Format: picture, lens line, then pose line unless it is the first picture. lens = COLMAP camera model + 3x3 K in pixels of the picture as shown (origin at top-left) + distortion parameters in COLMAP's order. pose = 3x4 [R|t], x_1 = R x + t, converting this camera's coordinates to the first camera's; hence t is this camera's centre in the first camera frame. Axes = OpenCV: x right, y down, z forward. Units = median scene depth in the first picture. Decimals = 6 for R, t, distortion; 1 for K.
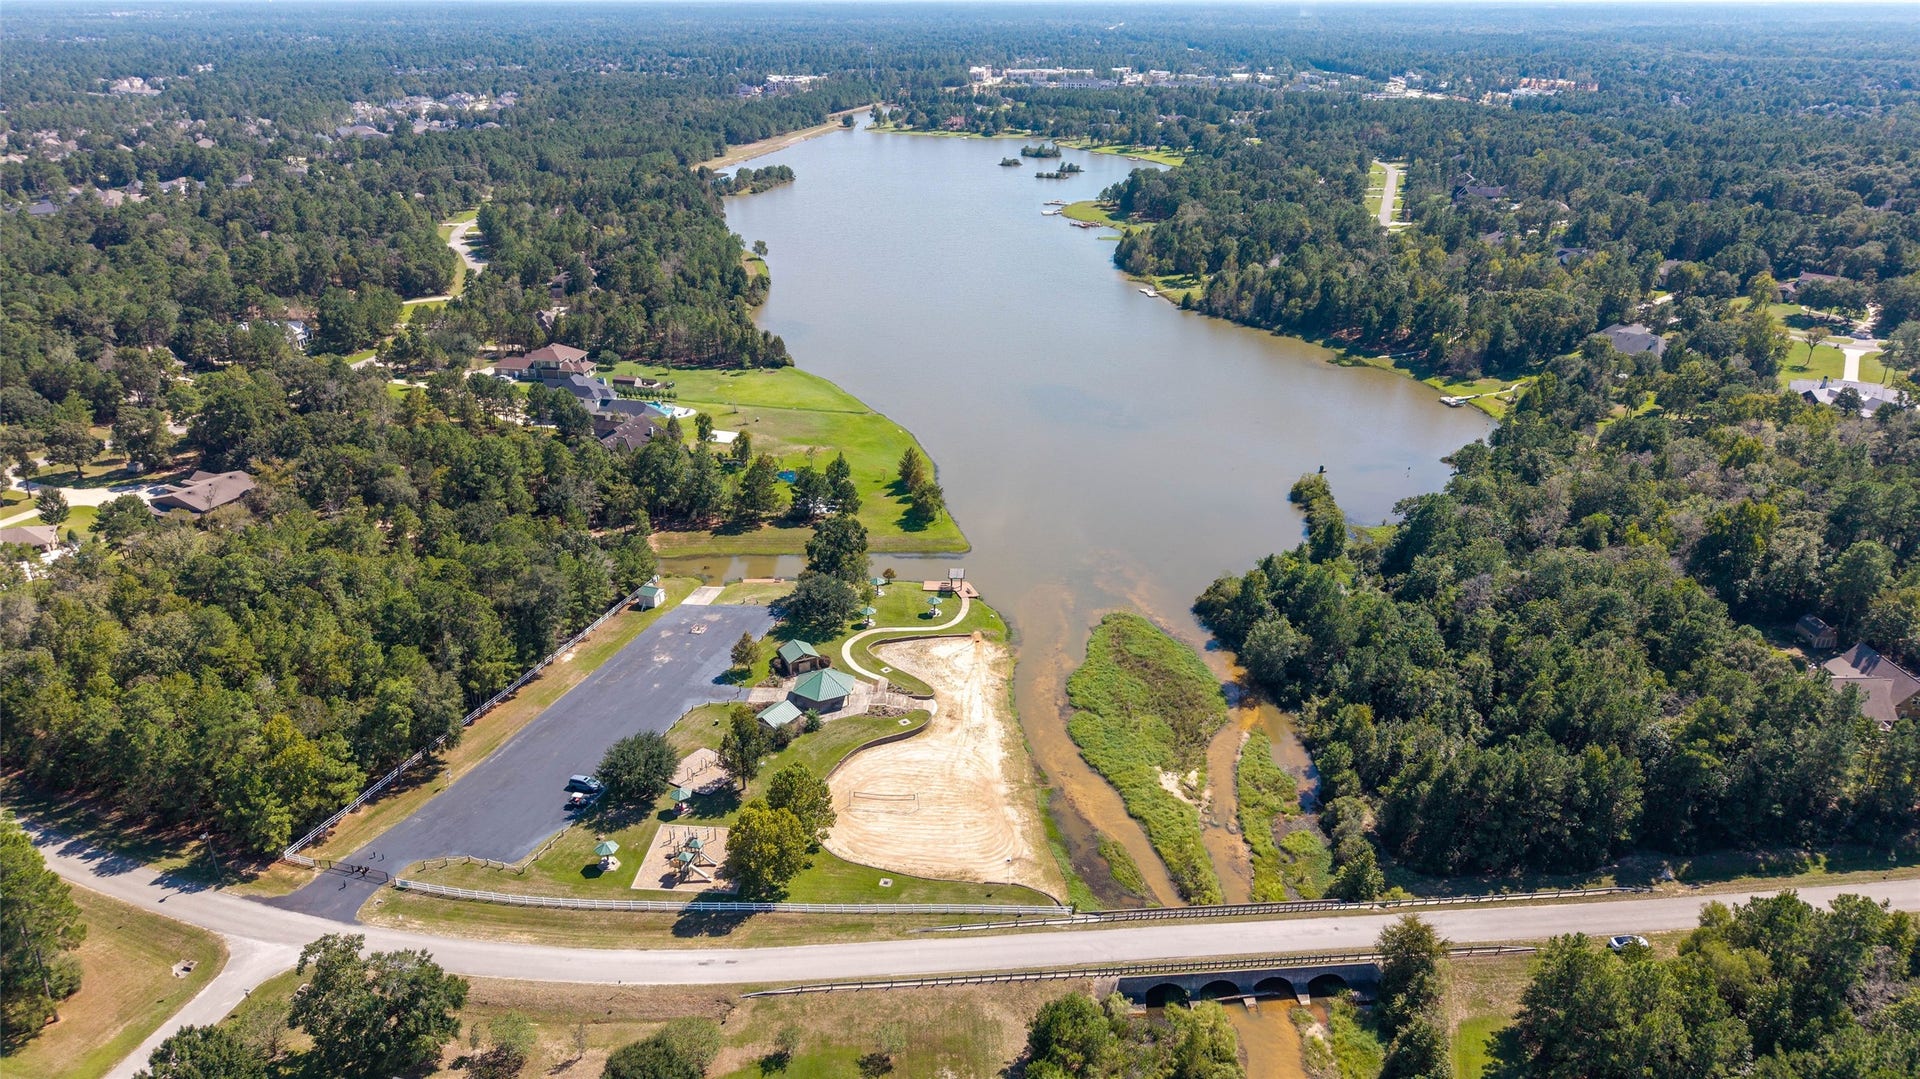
lens RADIAL K [[1299.0, 0, 960.0], [0, 1299.0, 539.5], [0, 0, 1]] dist [0.008969, -0.005279]
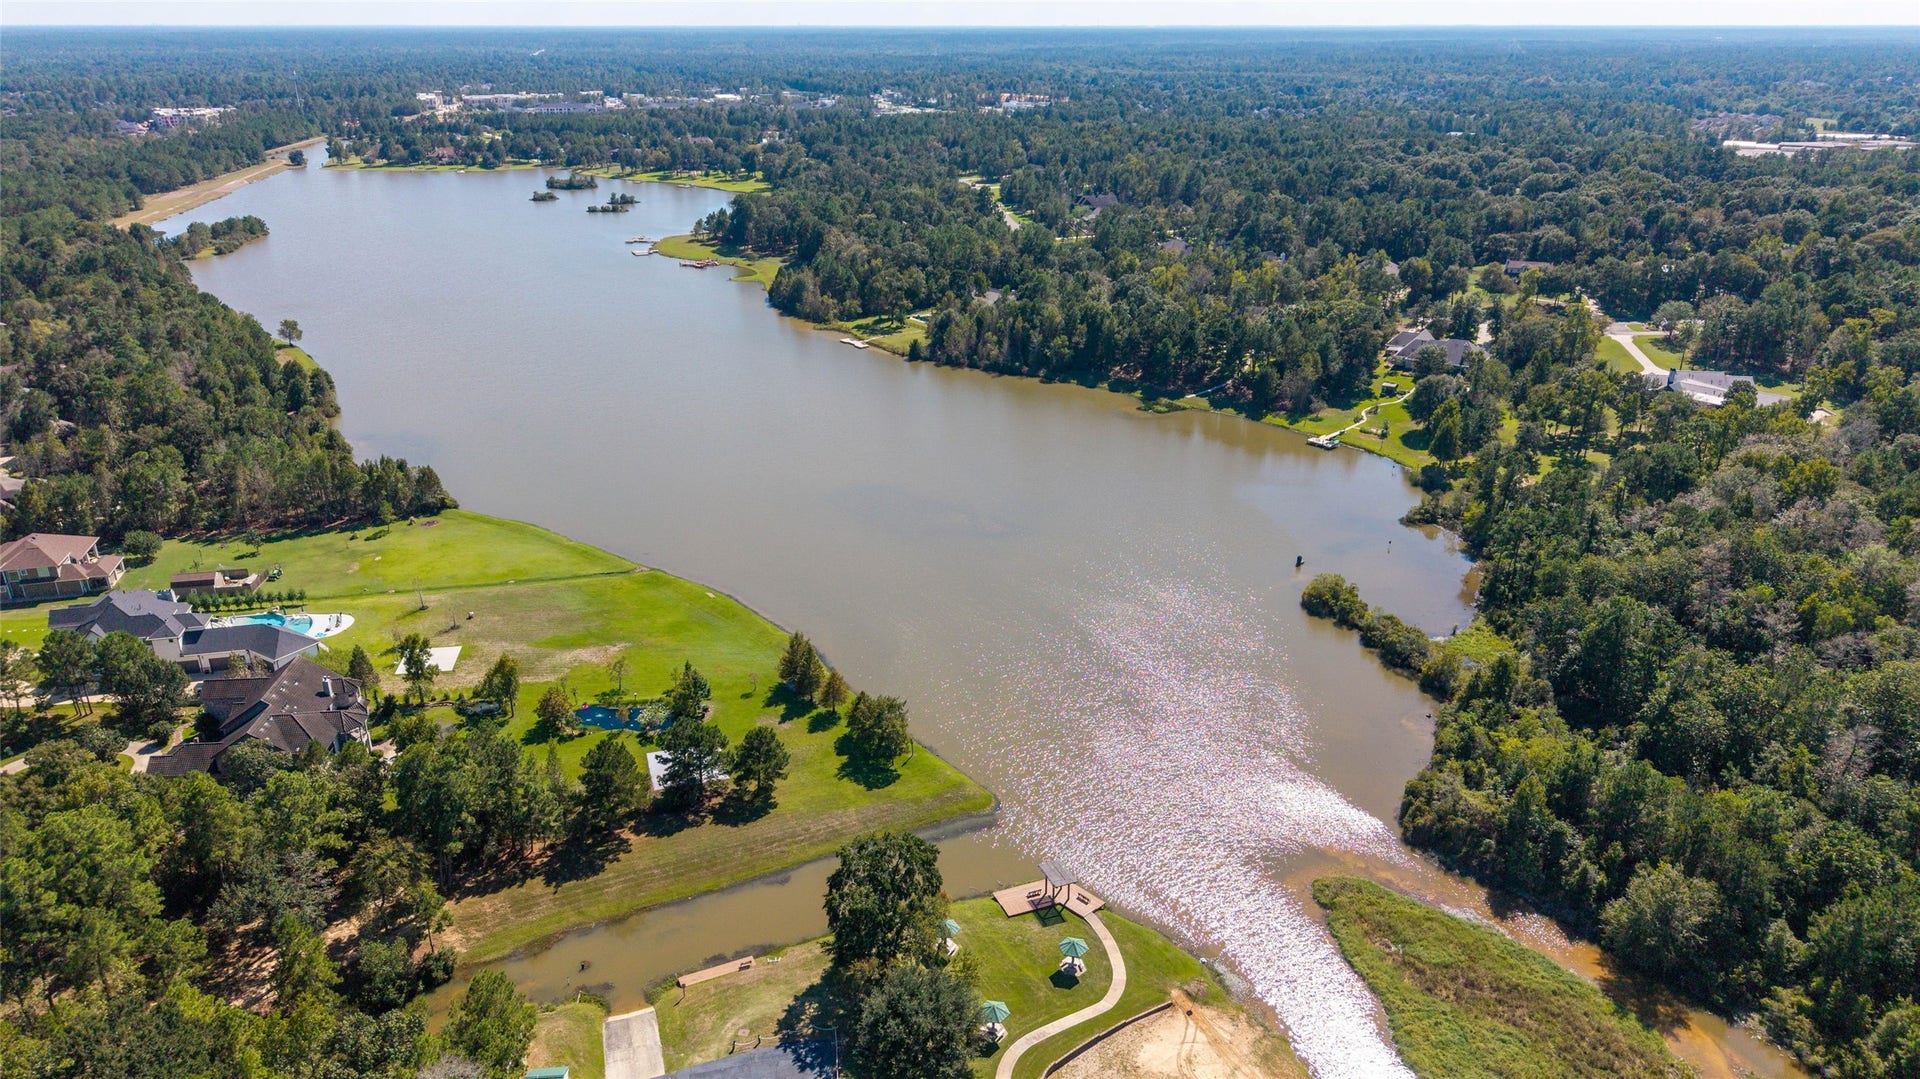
lens RADIAL K [[1273.3, 0, 960.0], [0, 1273.3, 539.5], [0, 0, 1]] dist [0.029457, -0.040120]
pose [[0.907691, -0.156741, 0.389268, -0.244548], [0.162551, 0.986532, 0.018199, -0.140706], [-0.386878, 0.046757, 0.920945, 0.474641]]
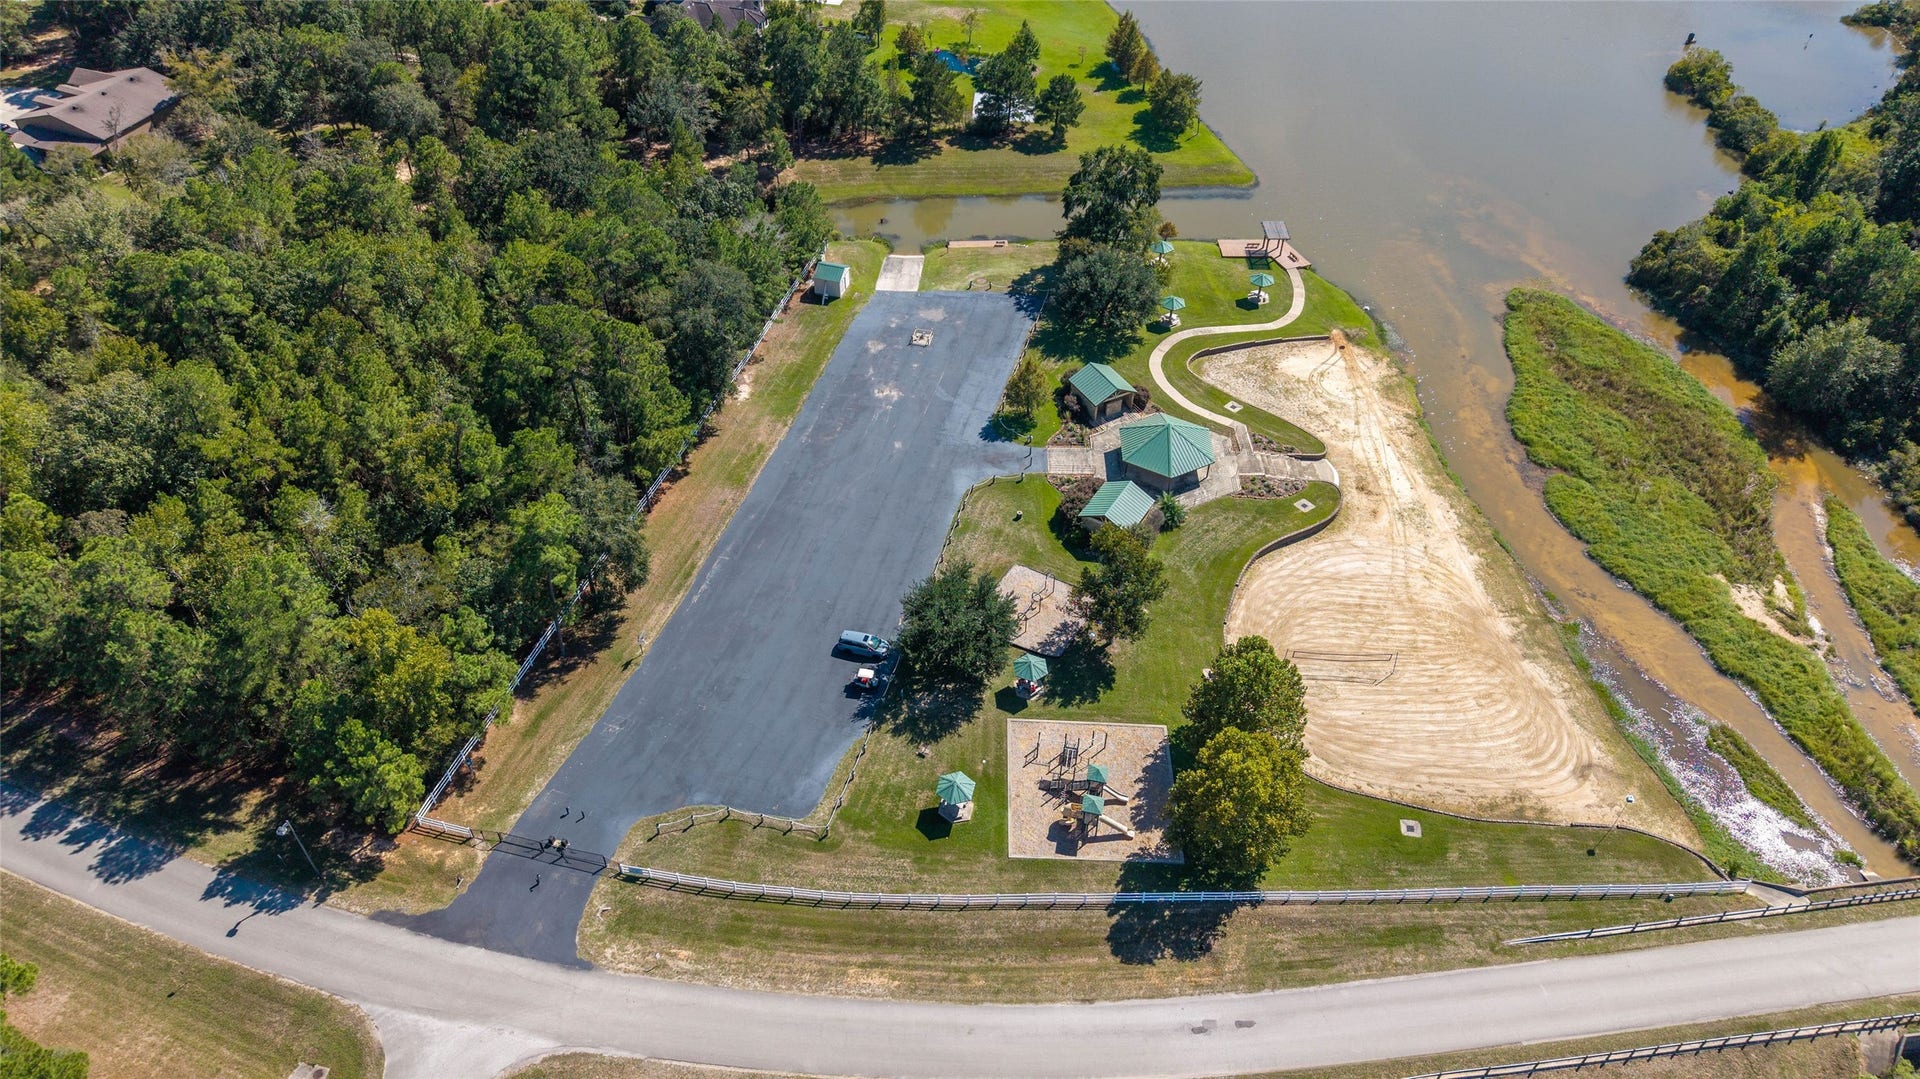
lens RADIAL K [[1299.0, 0, 960.0], [0, 1299.0, 539.5], [0, 0, 1]] dist [0.008969, -0.005279]
pose [[0.998825, -0.026330, 0.040677, -0.197463], [0.011181, 0.942066, 0.335242, -0.050325], [-0.047147, -0.334394, 0.941253, 0.319195]]
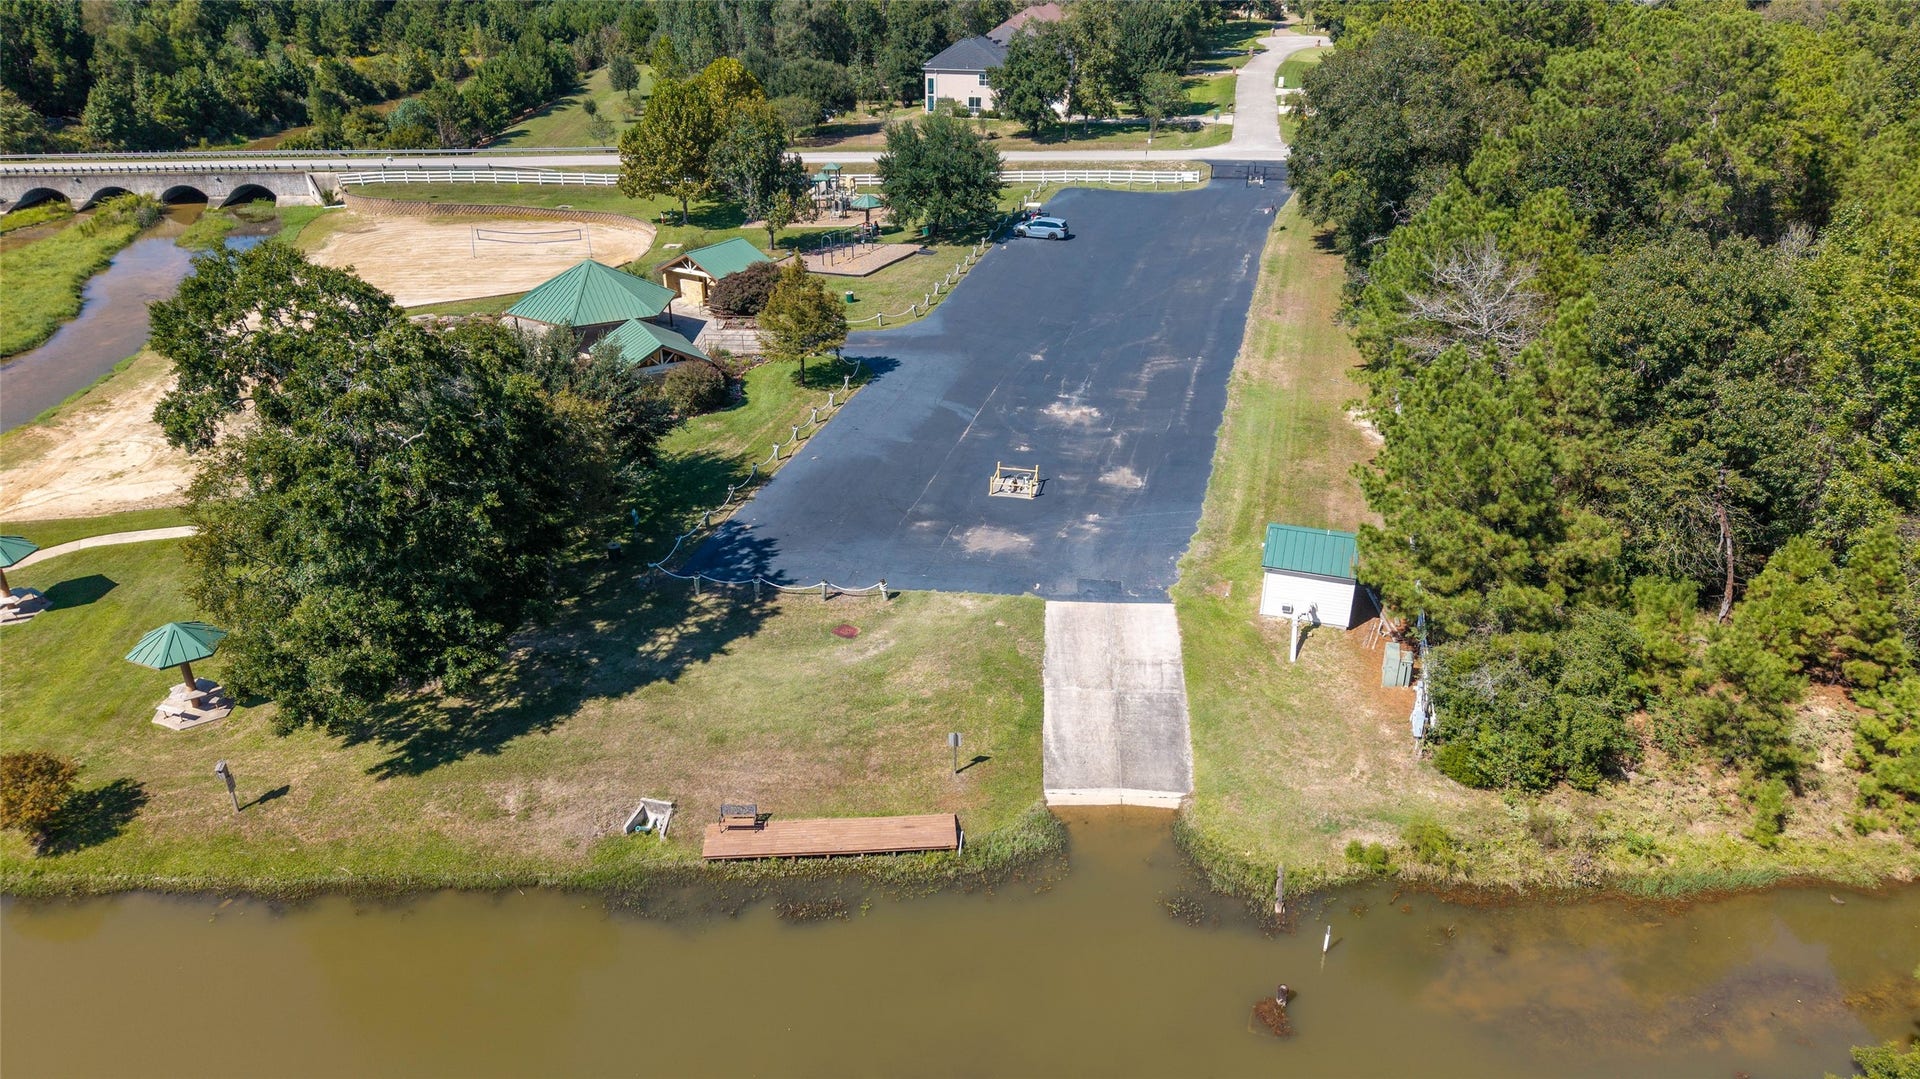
lens RADIAL K [[1299.0, 0, 960.0], [0, 1299.0, 539.5], [0, 0, 1]] dist [0.008969, -0.005279]
pose [[-0.998710, 0.027926, -0.042419, -0.166122], [-0.013764, 0.655150, 0.755373, -0.117484], [0.048885, 0.754982, -0.653920, 1.103237]]
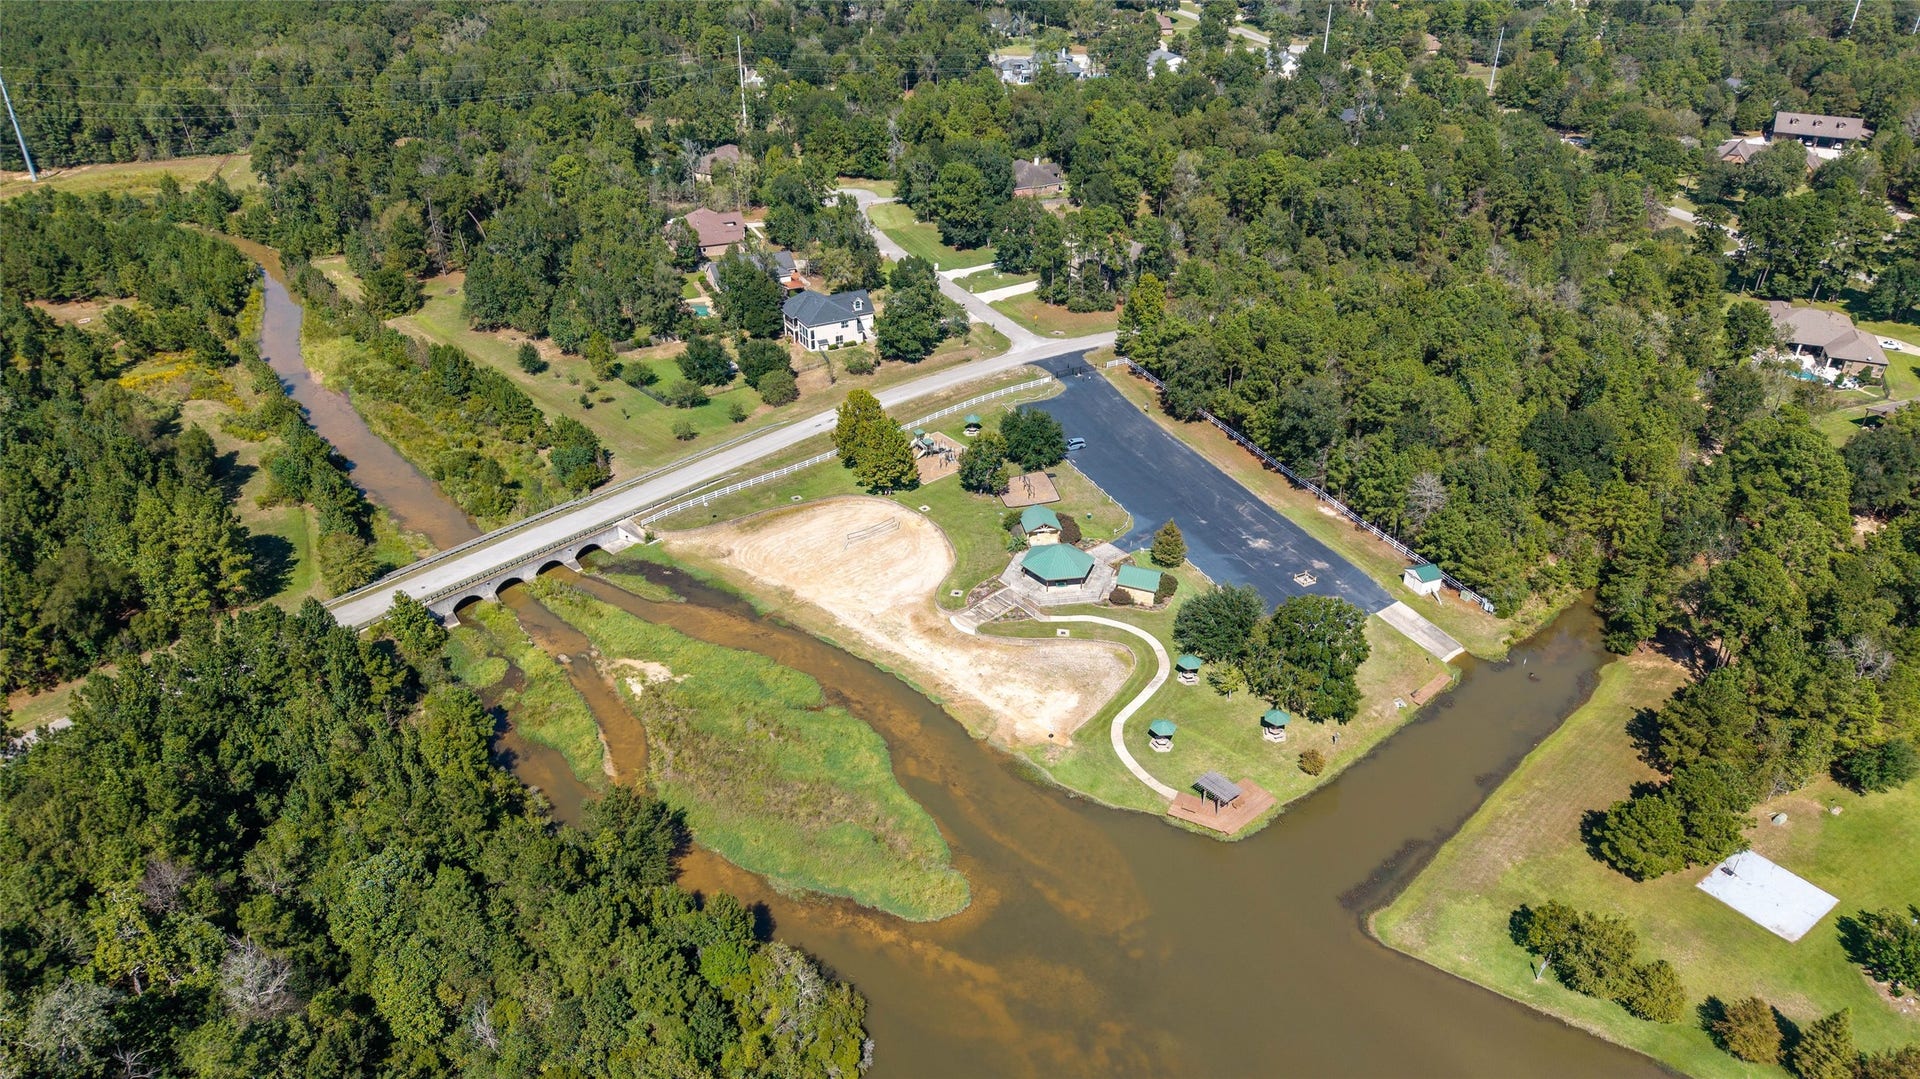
lens RADIAL K [[1292.5, 0, 951.5], [0, 1292.5, 508.5], [0, 0, 1]] dist [0.166711, -0.473665]
pose [[-0.732410, 0.337208, -0.591495, 0.381336], [-0.261912, 0.662357, 0.701915, -0.426062], [0.628472, 0.669009, -0.396798, 1.071271]]
